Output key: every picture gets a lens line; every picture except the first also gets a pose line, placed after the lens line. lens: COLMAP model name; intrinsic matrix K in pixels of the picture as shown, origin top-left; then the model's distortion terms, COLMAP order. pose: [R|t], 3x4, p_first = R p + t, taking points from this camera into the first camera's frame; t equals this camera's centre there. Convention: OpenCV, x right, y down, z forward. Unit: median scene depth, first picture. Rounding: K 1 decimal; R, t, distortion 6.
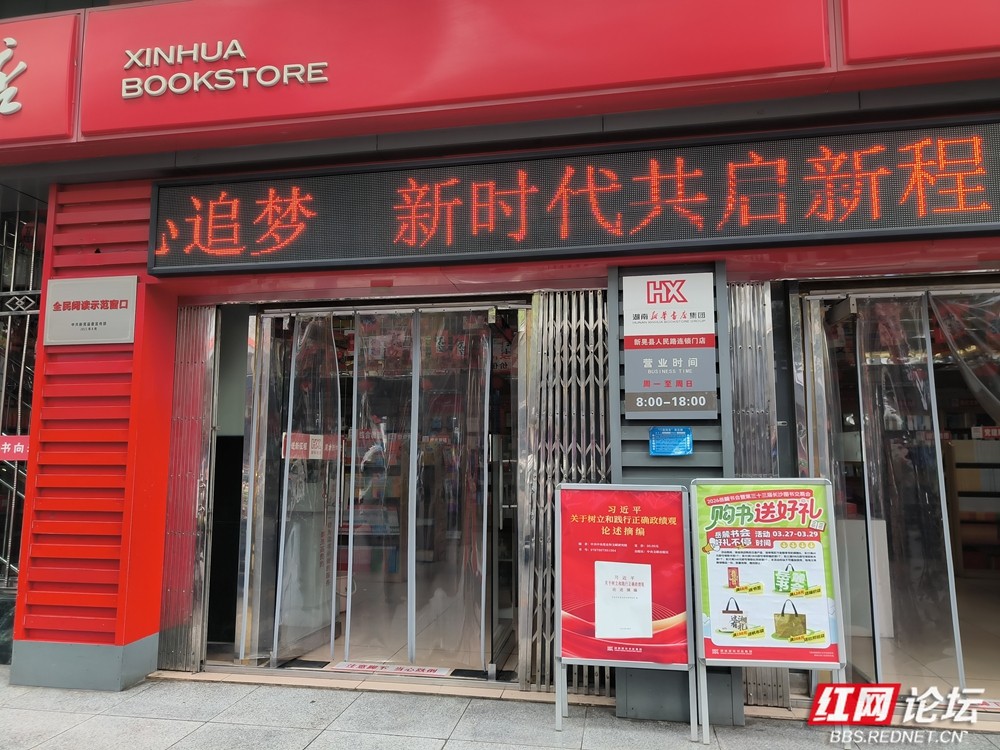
lens RADIAL K [[692.9, 0, 500.2], [0, 692.9, 375.0], [0, 0, 1]] dist [0.000531, -0.000850]
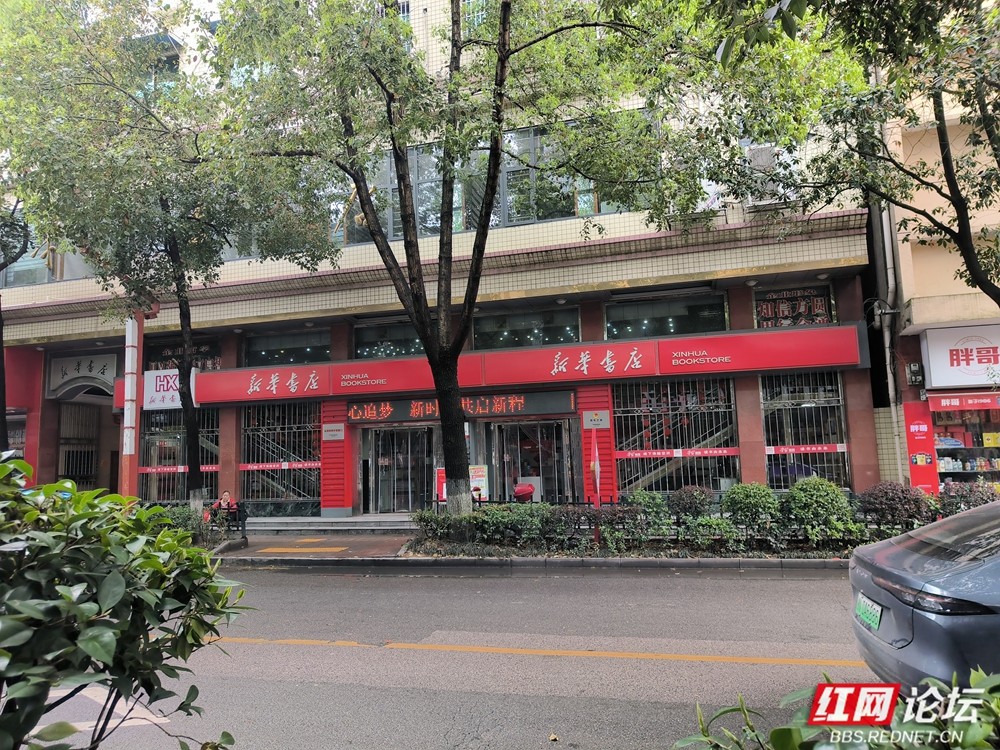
lens RADIAL K [[692.9, 0, 500.0], [0, 692.9, 375.3], [0, 0, 1]] dist [0.000531, -0.000850]
pose [[0.995427, -0.045329, -0.084080, 0.807023], [0.044652, 0.998953, -0.009907, -0.352982], [0.084441, 0.006108, 0.996410, -3.175738]]
